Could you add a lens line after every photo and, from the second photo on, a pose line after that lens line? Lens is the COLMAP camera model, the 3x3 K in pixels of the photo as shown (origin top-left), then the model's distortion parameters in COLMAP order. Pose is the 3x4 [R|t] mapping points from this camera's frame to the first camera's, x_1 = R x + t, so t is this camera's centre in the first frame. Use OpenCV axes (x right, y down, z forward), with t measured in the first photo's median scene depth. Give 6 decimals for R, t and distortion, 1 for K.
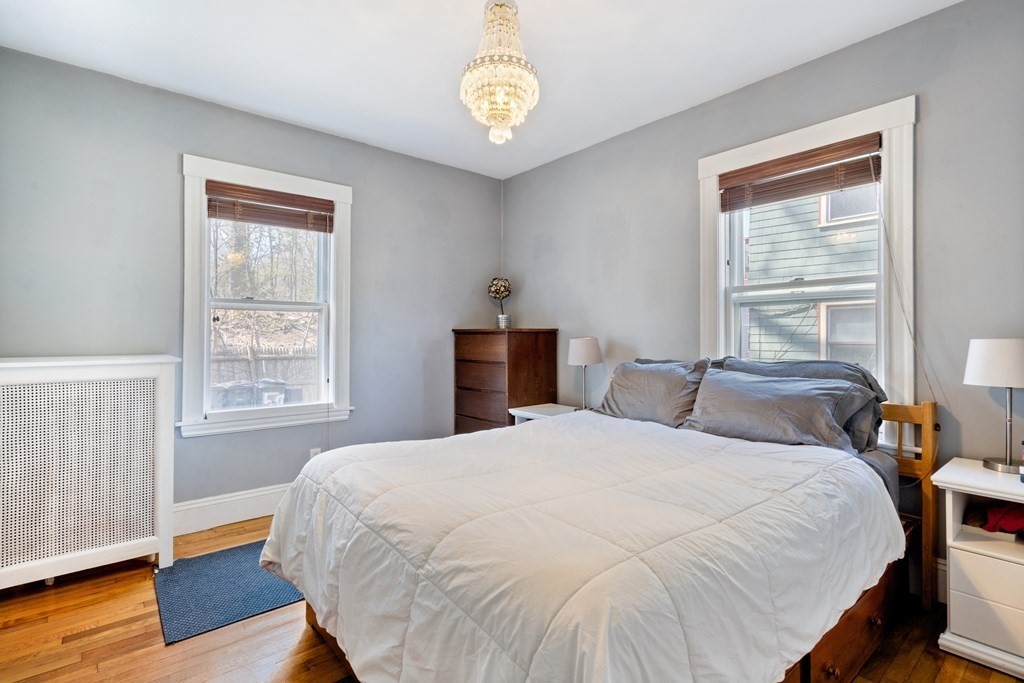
lens RADIAL K [[485.8, 0, 521.4], [0, 485.8, 335.4], [0, 0, 1]] dist [-0.008040, 0.002089]
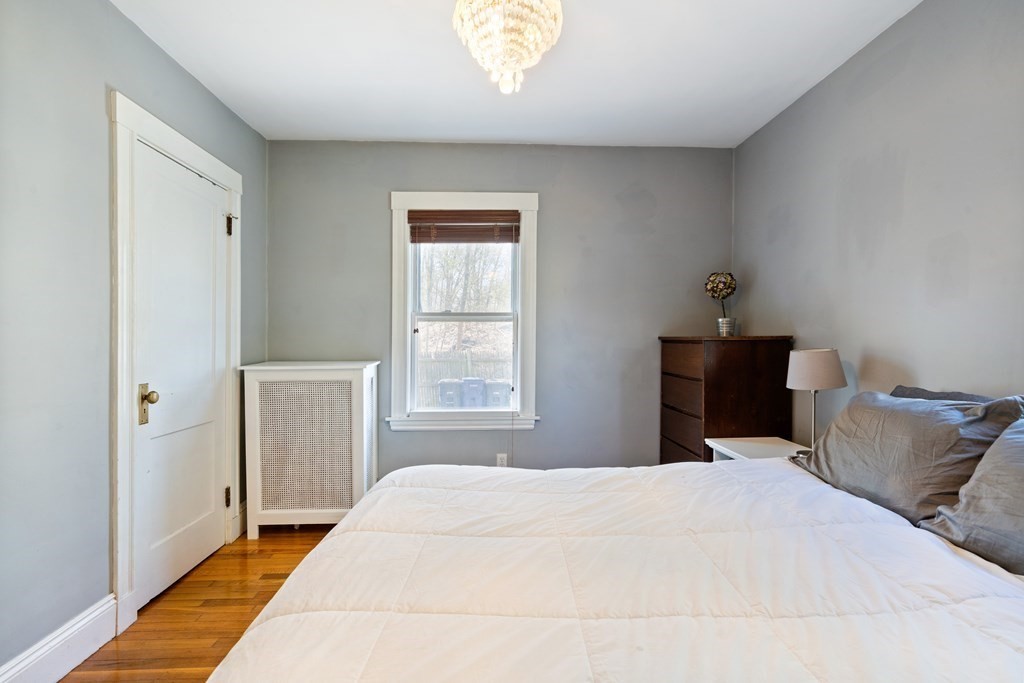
lens RADIAL K [[471.7, 0, 507.8], [0, 471.7, 347.5], [0, 0, 1]] dist [-0.007011, 0.002063]
pose [[0.785701, 0.008686, -0.618545, 0.199155], [0.002102, 0.999858, 0.016711, -0.010212], [0.618602, -0.014430, 0.785572, 0.216183]]
